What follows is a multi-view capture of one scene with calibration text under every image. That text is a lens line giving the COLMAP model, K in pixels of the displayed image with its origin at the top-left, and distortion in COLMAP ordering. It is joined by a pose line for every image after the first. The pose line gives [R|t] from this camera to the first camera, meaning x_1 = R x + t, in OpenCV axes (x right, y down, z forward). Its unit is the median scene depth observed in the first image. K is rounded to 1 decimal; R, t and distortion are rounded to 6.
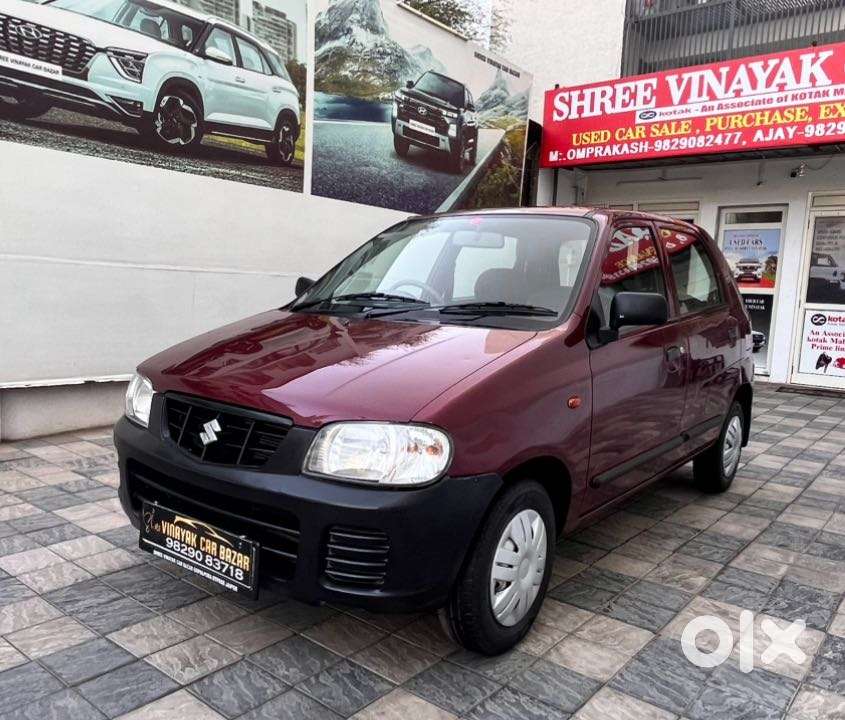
lens RADIAL K [[699.8, 0, 397.9], [0, 699.8, 383.4], [0, 0, 1]] dist [0.012666, -0.016082]
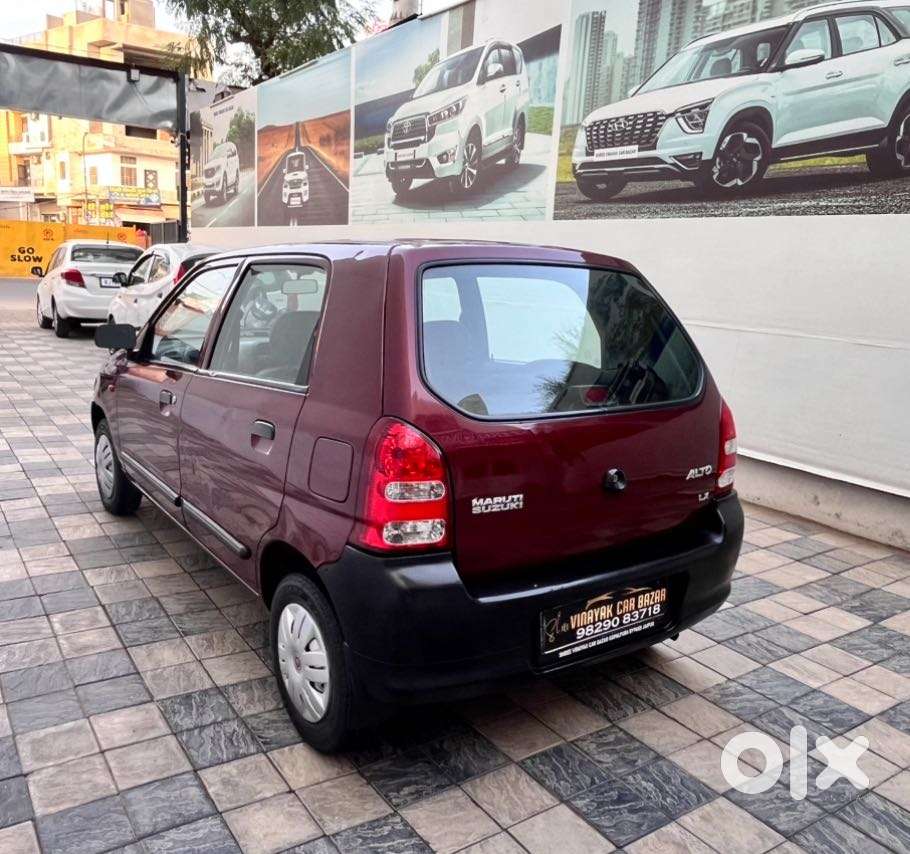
lens RADIAL K [[801.8, 0, 438.0], [0, 801.8, 457.8], [0, 0, 1]] dist [0.009297, -0.015582]
pose [[-0.283555, 0.169738, -0.943814, 0.672068], [-0.196678, 0.952994, 0.230478, -0.145965], [0.938570, 0.250981, -0.236843, 0.814530]]
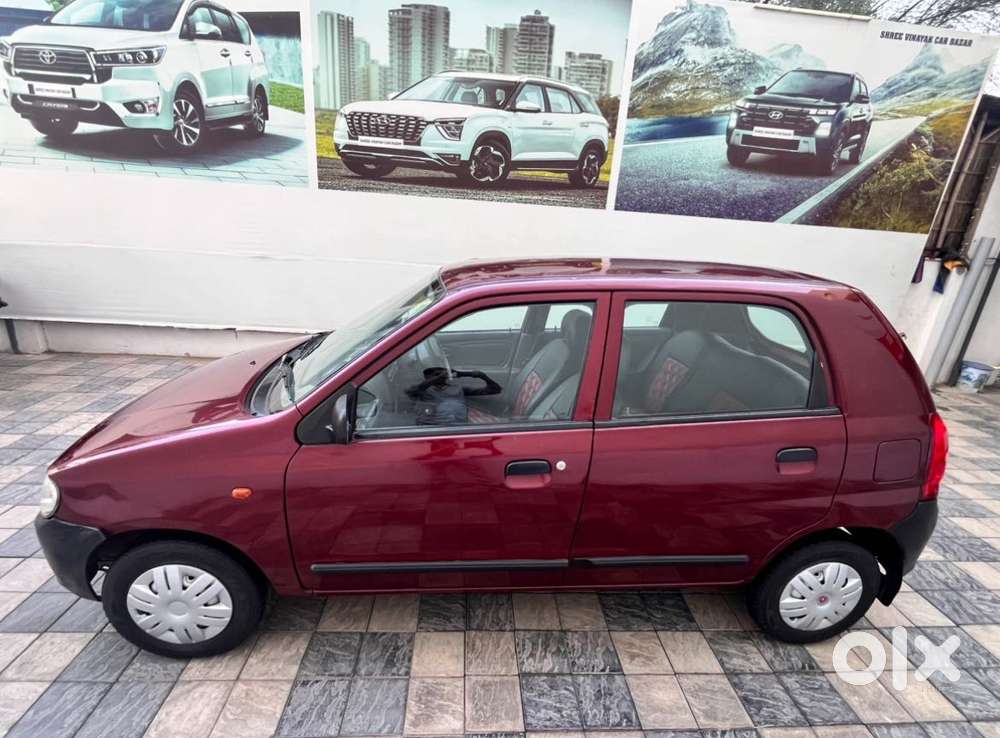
lens RADIAL K [[459.8, 0, 502.4], [0, 459.8, 372.4], [0, 0, 1]] dist [-0.003230, -0.000273]
pose [[0.693162, 0.229460, -0.683282, 0.352103], [-0.136798, 0.972624, 0.187851, -0.122200], [0.707681, -0.036739, 0.705576, 0.300099]]
